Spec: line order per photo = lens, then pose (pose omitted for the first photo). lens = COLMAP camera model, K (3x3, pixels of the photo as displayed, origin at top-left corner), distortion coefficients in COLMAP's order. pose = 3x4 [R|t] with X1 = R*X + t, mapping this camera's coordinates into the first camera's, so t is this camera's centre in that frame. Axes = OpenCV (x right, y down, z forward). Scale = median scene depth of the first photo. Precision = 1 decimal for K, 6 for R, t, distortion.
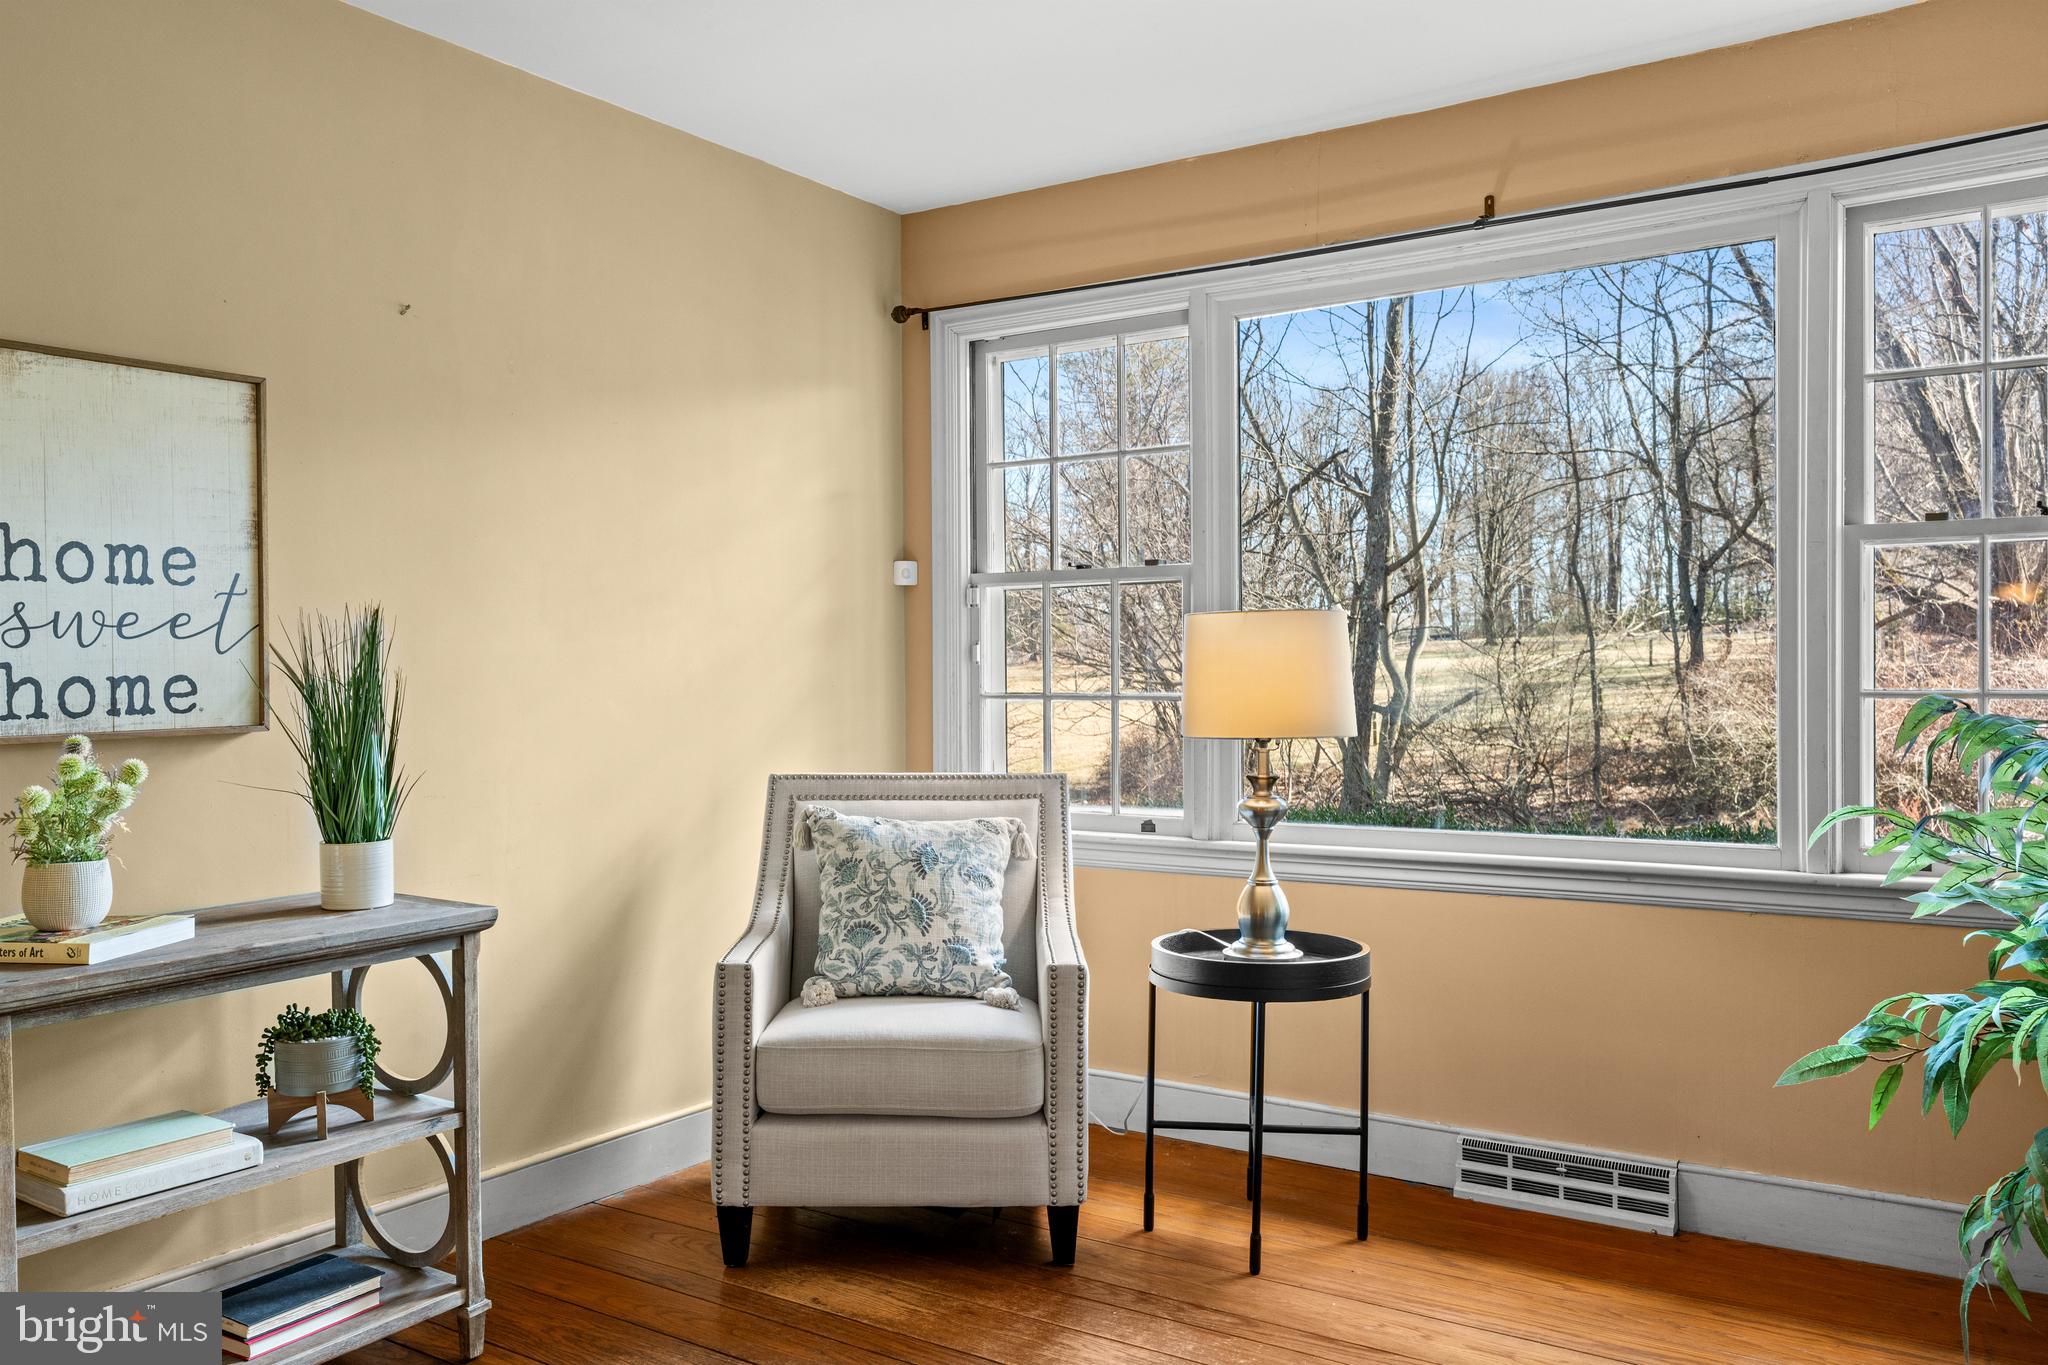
lens RADIAL K [[1587.7, 0, 1019.2], [0, 1587.7, 684.0], [0, 0, 1]] dist [-0.001251, -0.000234]
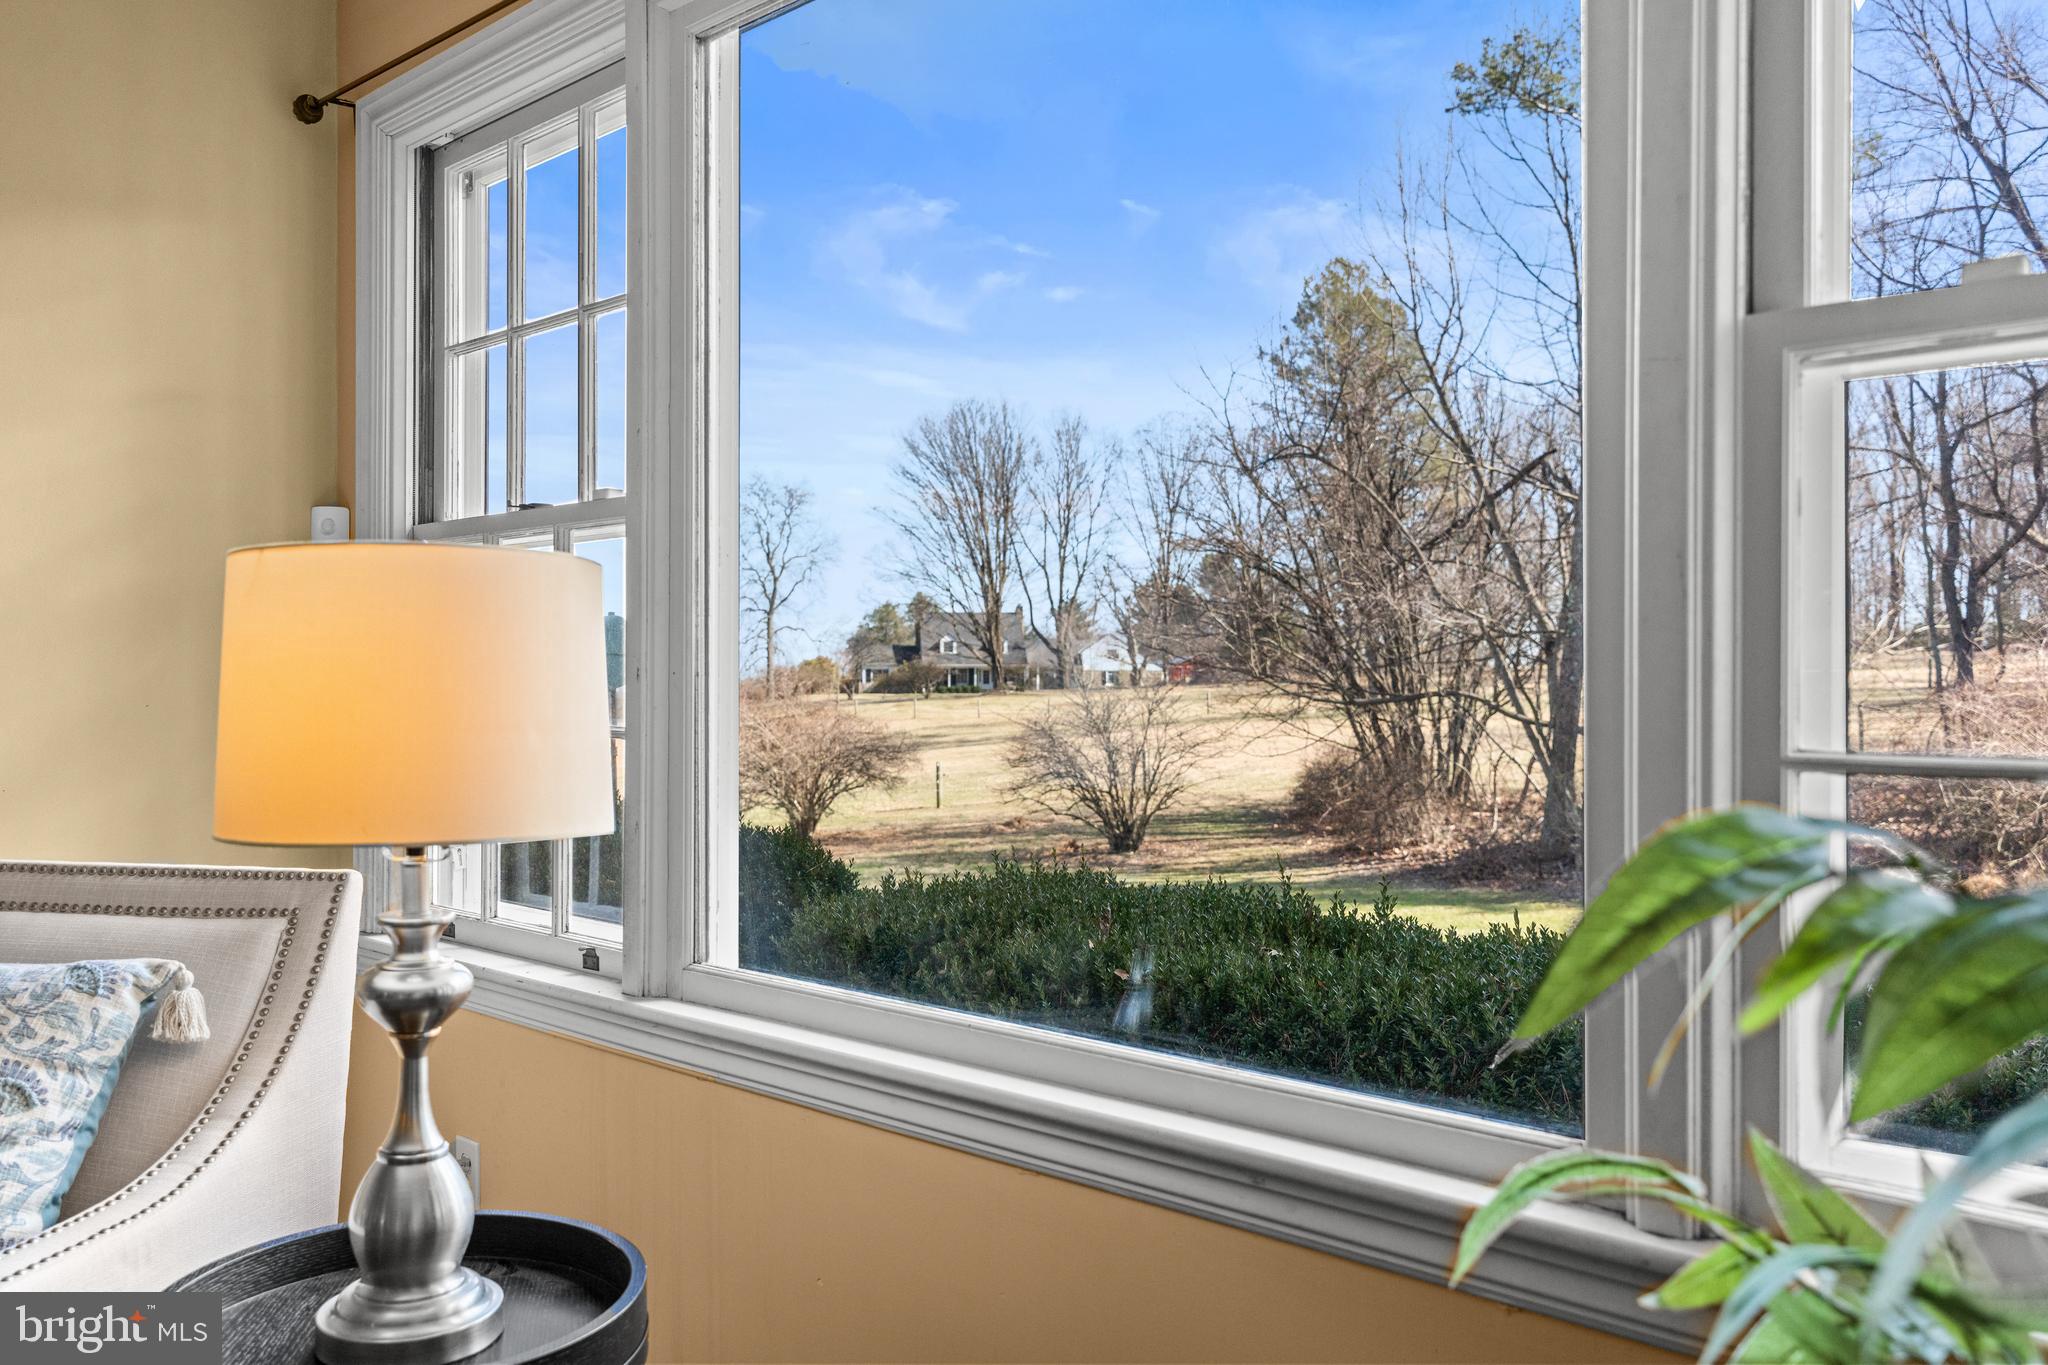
lens RADIAL K [[1563.6, 0, 1014.4], [0, 1563.6, 675.8], [0, 0, 1]] dist [0.000490, 0.002305]
pose [[0.987622, 0.008078, -0.156647, 0.376651], [-0.010400, 0.999848, -0.014005, -0.006611], [0.156510, 0.015460, 0.987555, 0.560803]]
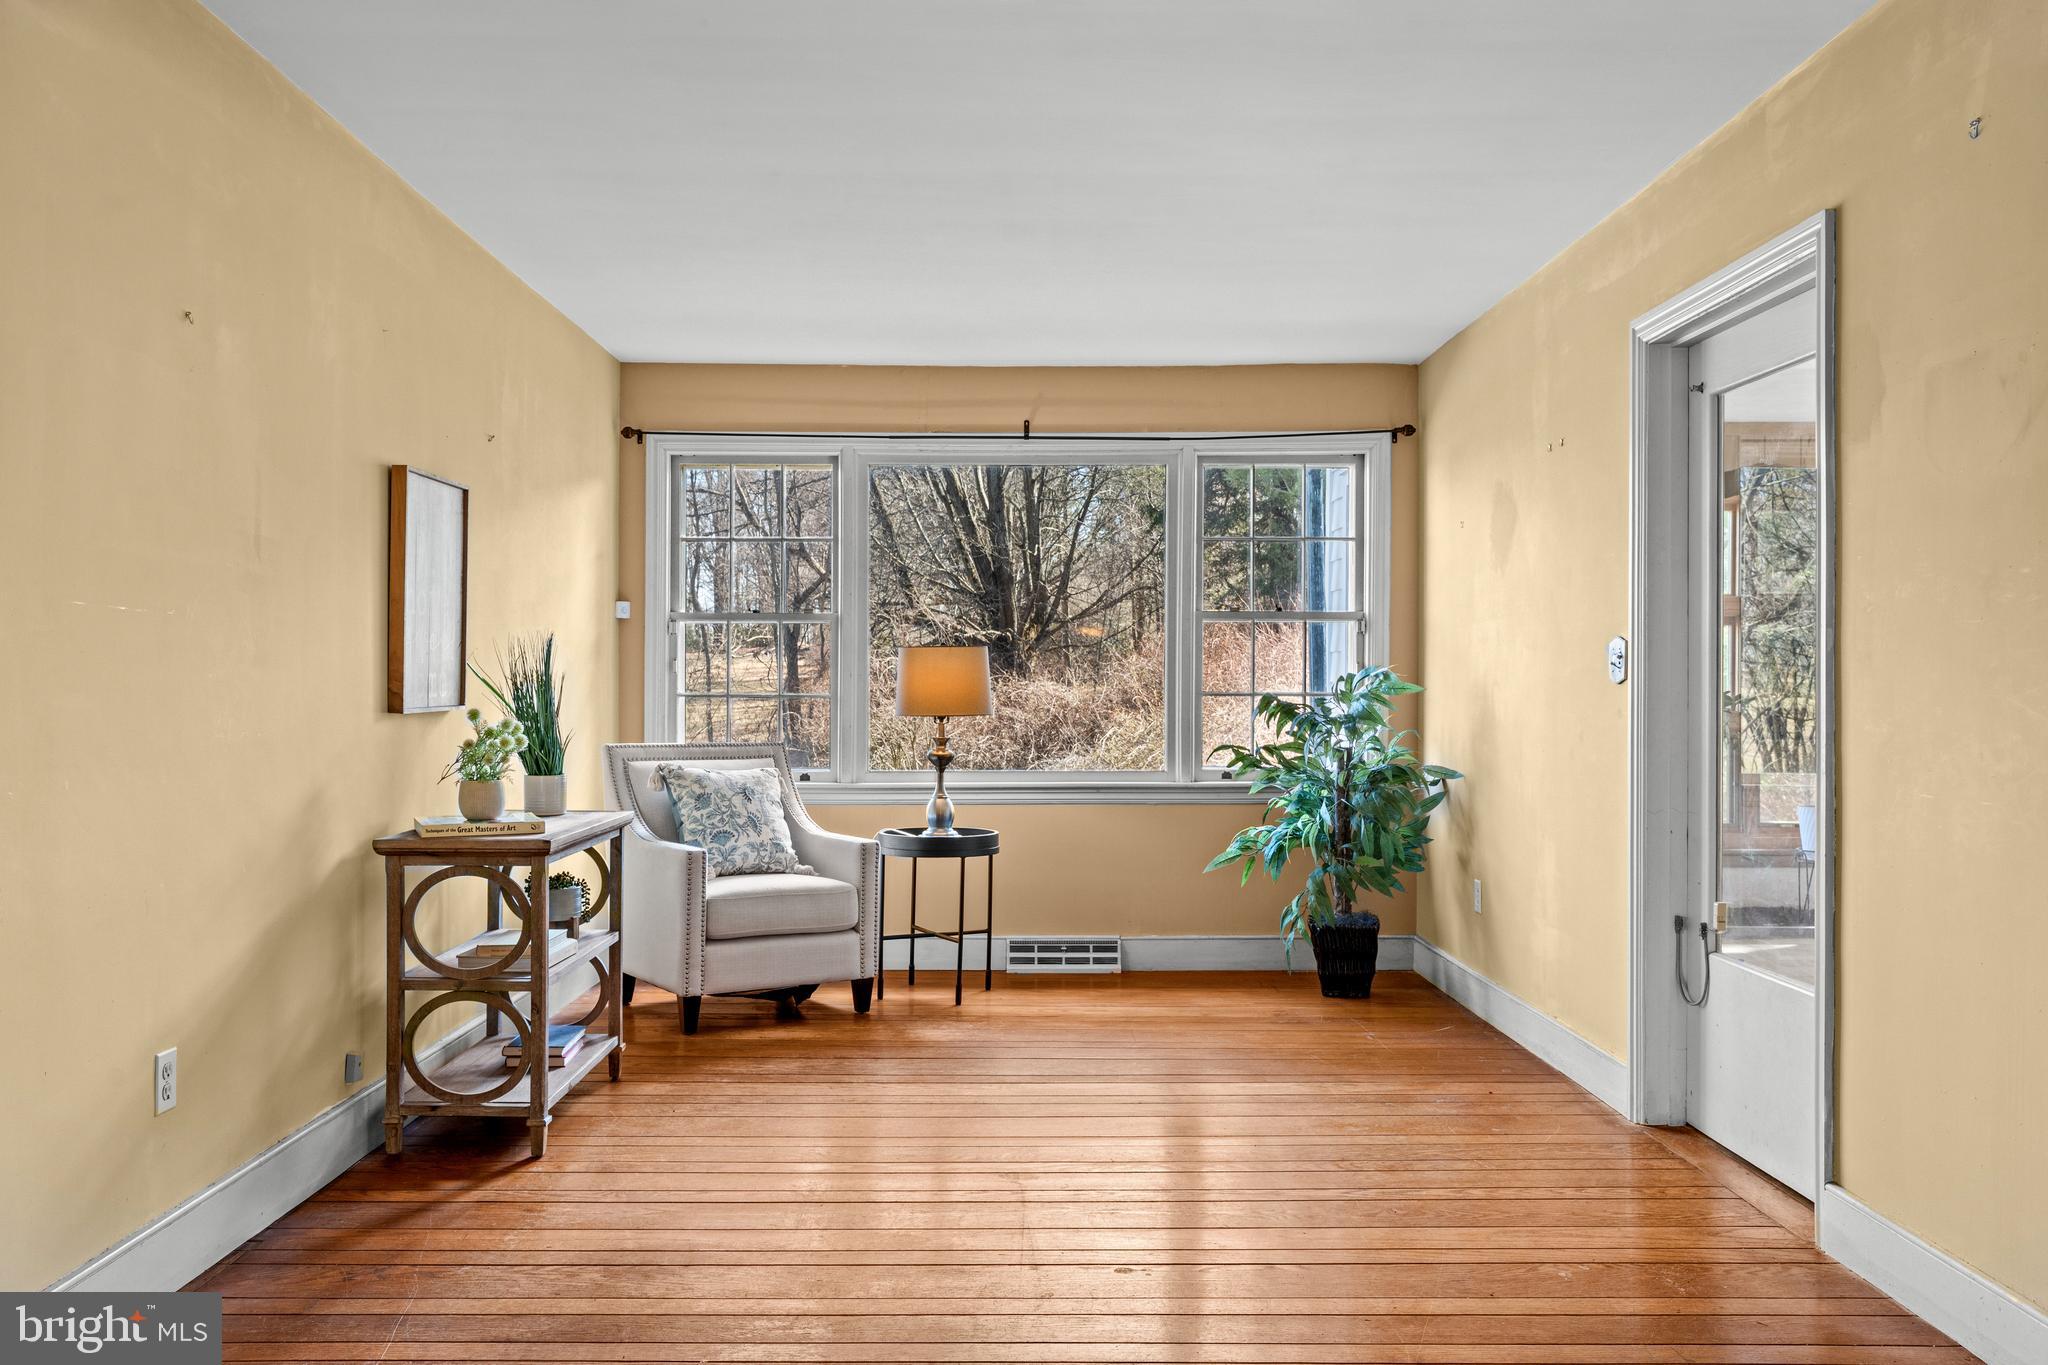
lens RADIAL K [[1587.7, 0, 1035.8], [0, 1587.7, 679.2], [0, 0, 1]] dist [-0.001251, -0.000234]
pose [[0.821627, 0.011986, 0.569899, -0.754502], [-0.003629, 0.999869, -0.015798, 0.018958], [-0.570014, 0.010912, 0.821563, -0.518816]]
